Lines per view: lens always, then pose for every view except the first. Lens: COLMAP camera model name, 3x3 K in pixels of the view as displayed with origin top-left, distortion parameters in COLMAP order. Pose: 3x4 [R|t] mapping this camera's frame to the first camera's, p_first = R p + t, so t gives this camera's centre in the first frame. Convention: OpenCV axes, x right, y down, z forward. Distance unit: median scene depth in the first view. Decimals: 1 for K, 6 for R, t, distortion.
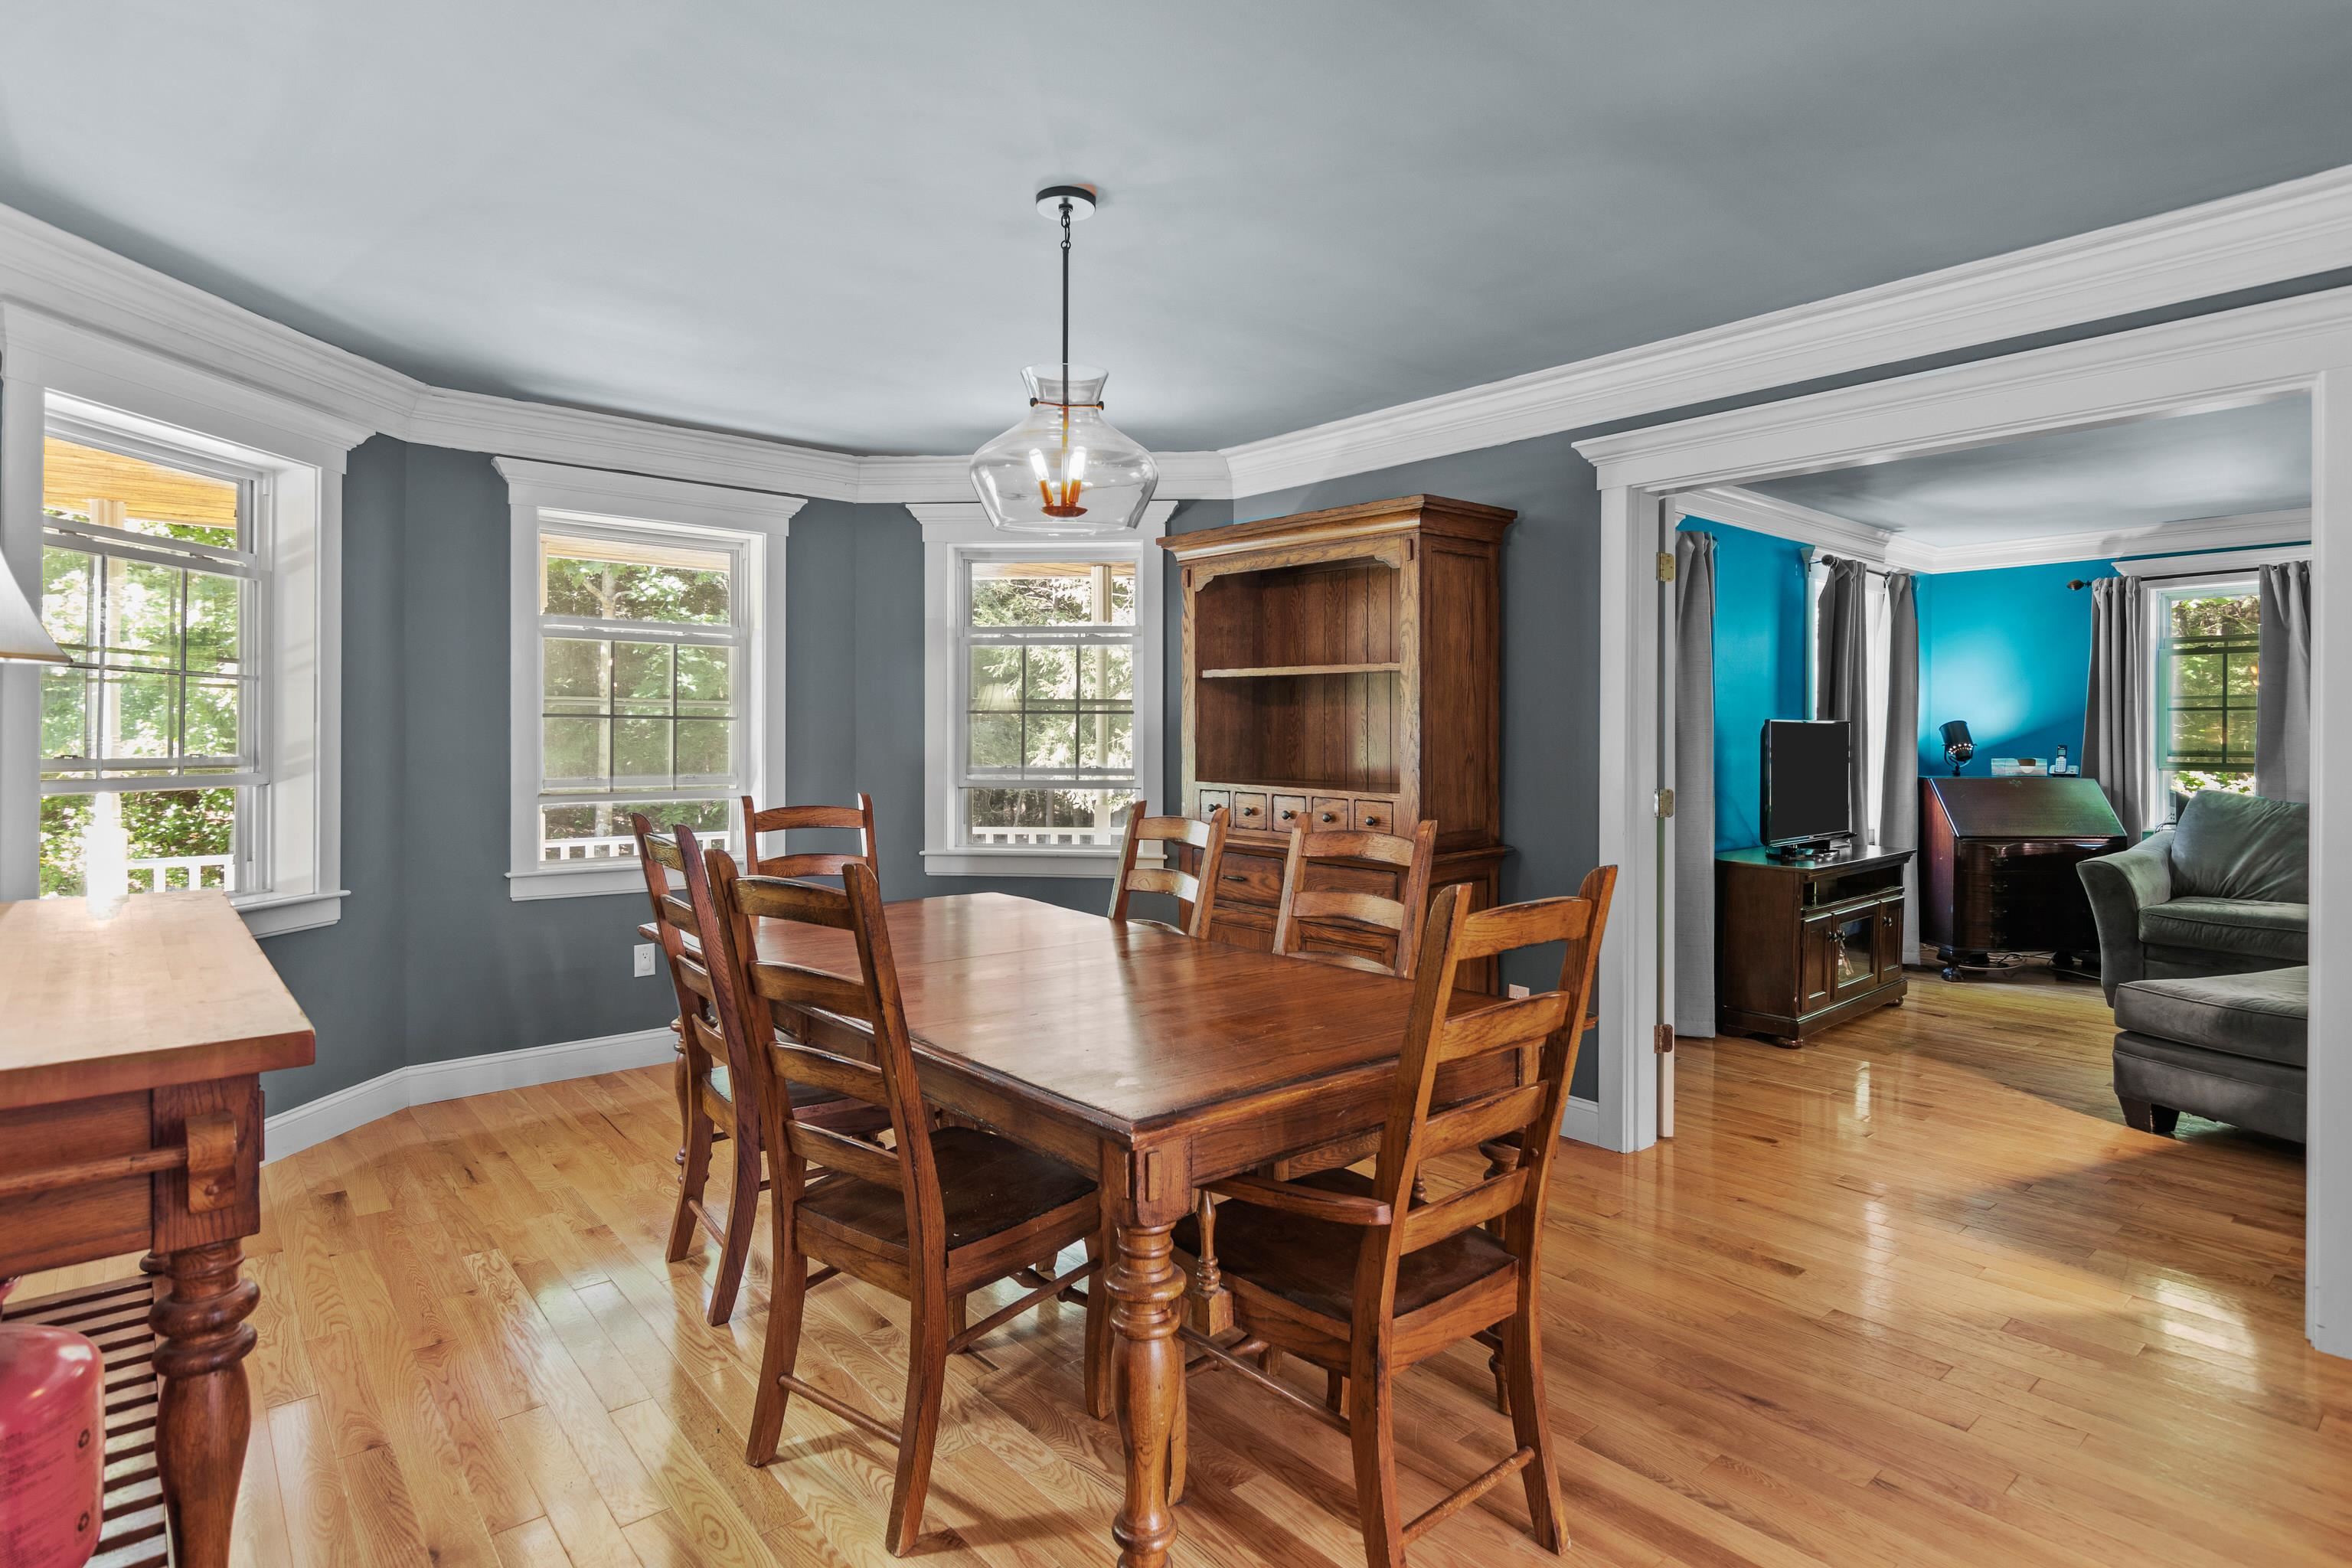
lens RADIAL K [[1216.4, 0, 1183.7], [0, 1216.4, 748.1], [0, 0, 1]] dist [-0.004507, -0.000451]
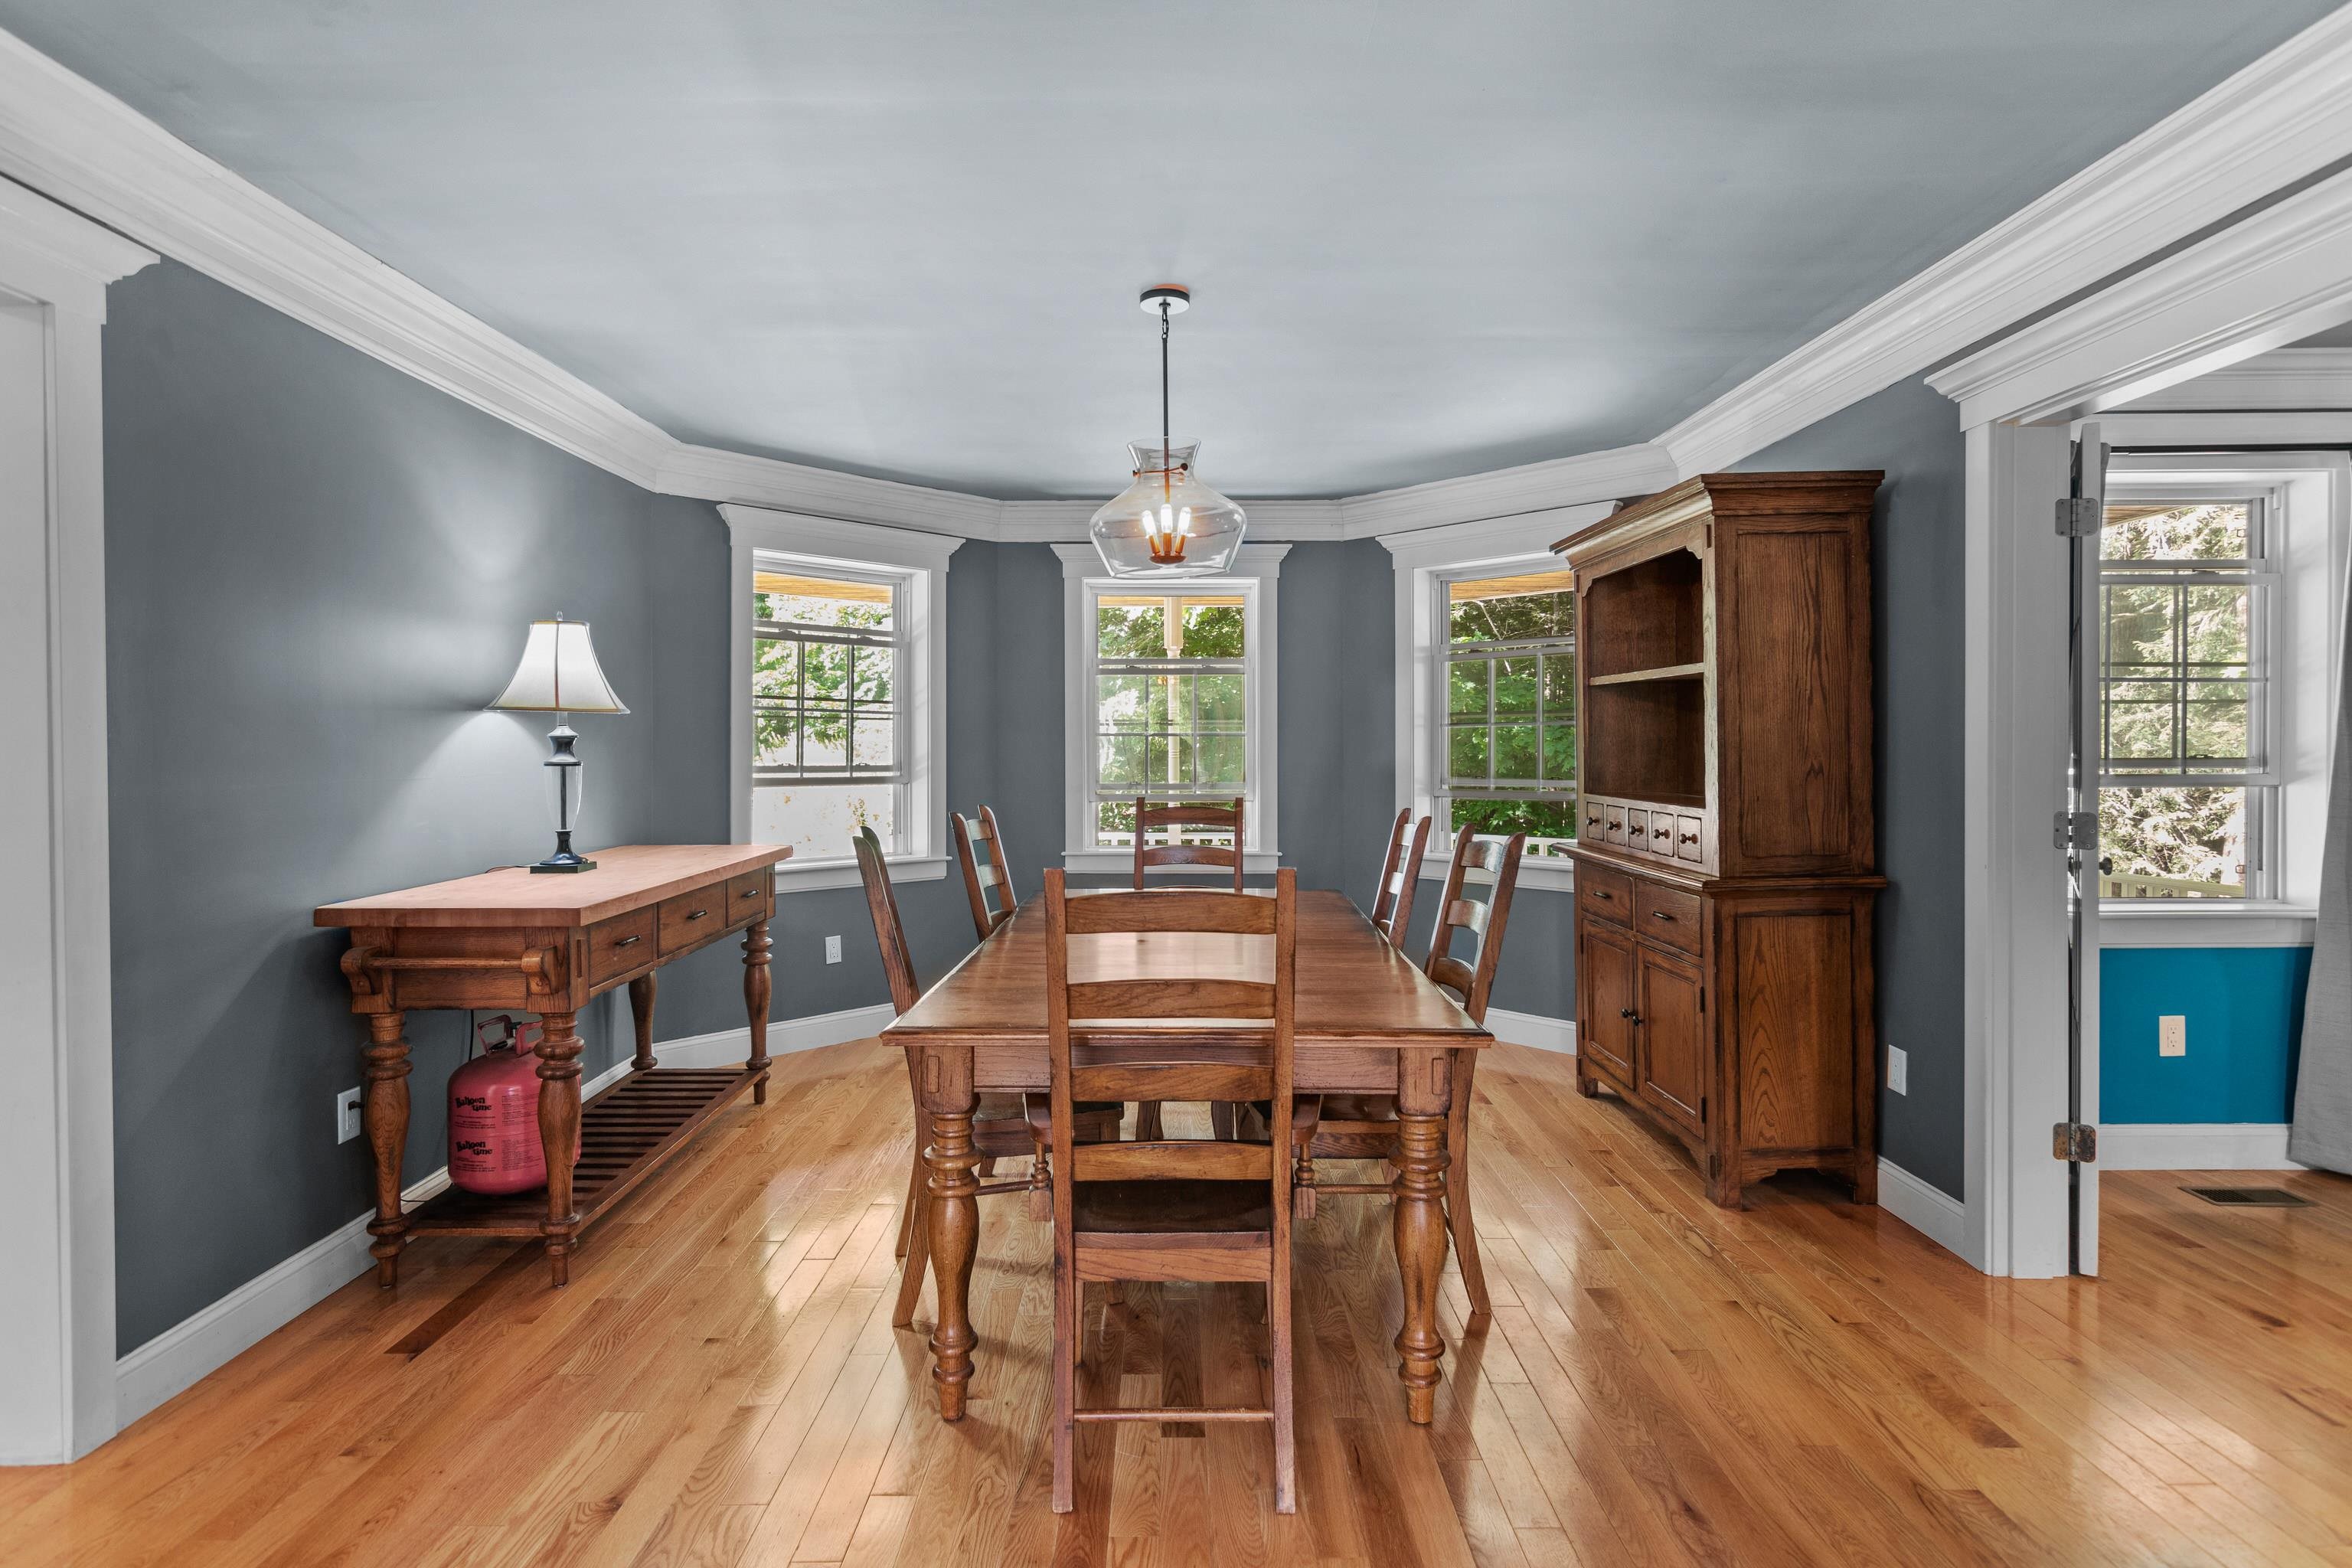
lens RADIAL K [[1216.4, 0, 1183.1], [0, 1216.4, 769.4], [0, 0, 1]] dist [-0.004507, -0.000451]
pose [[0.758744, 0.004829, -0.651371, 0.462296], [0.000001, 0.999973, 0.007415, 0.001568], [0.651389, -0.005627, 0.758723, 0.068468]]
